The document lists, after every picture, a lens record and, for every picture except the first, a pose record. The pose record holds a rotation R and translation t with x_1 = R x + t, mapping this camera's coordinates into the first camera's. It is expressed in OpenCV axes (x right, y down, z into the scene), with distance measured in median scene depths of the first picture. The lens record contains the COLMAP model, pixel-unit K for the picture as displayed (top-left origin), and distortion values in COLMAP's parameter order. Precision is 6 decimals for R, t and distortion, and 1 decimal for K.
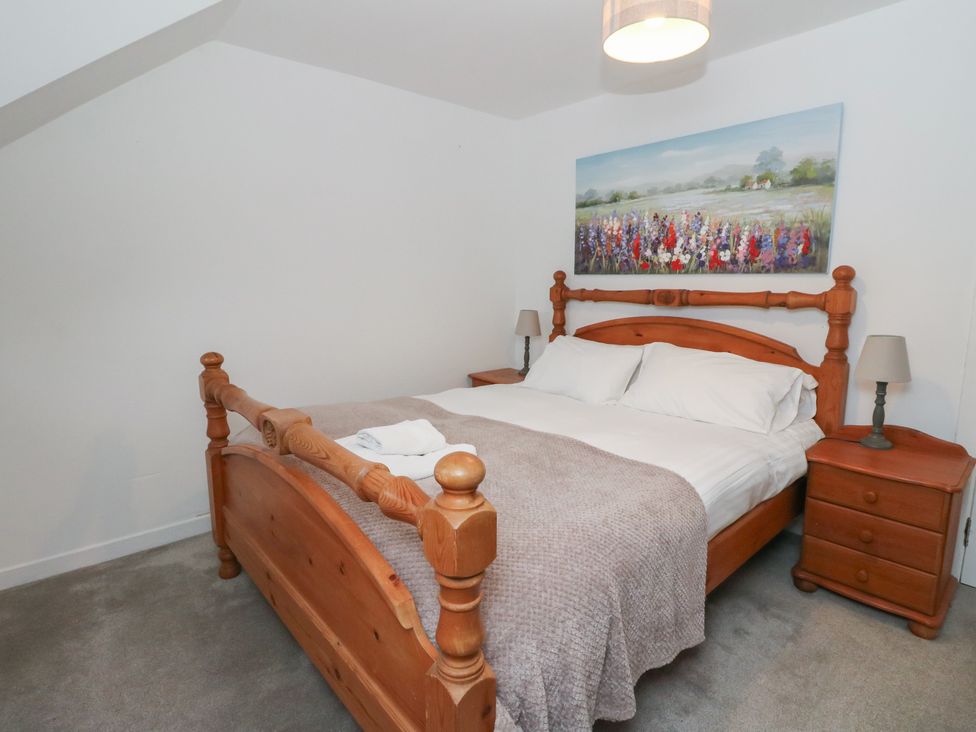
lens RADIAL K [[503.1, 0, 488.3], [0, 503.1, 360.6], [0, 0, 1]] dist [0.000288, -0.015989]
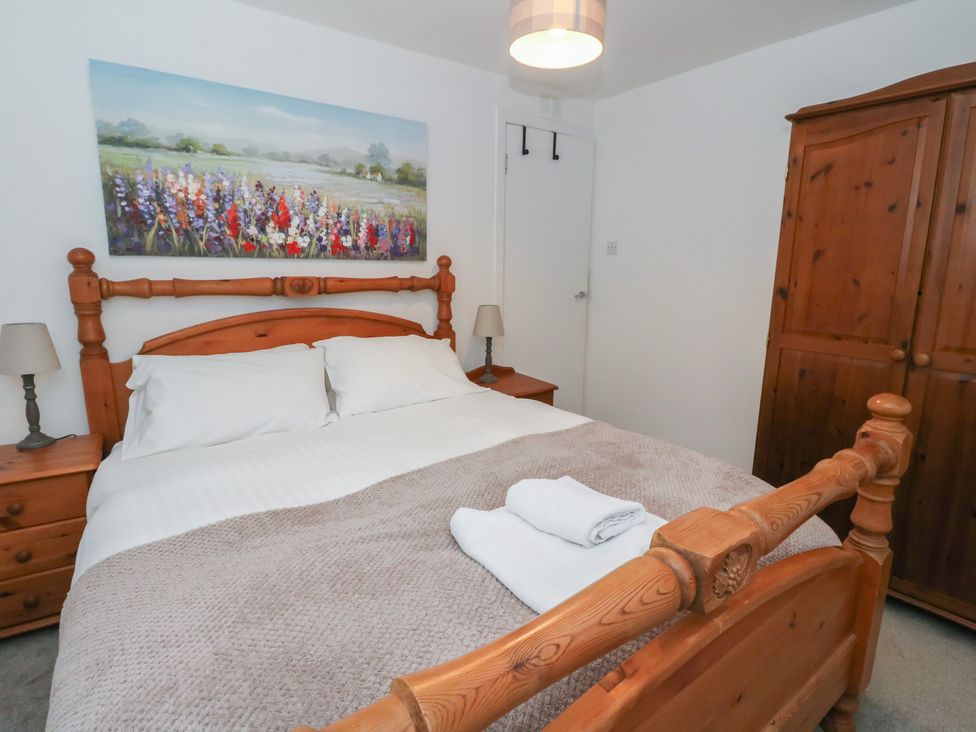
lens RADIAL K [[503.1, 0, 488.3], [0, 503.1, 360.6], [0, 0, 1]] dist [0.000288, -0.015989]
pose [[0.090412, -0.179925, 0.979517, -0.480306], [0.150221, 0.974755, 0.165185, -0.096194], [-0.984510, 0.132210, 0.115158, 0.608477]]
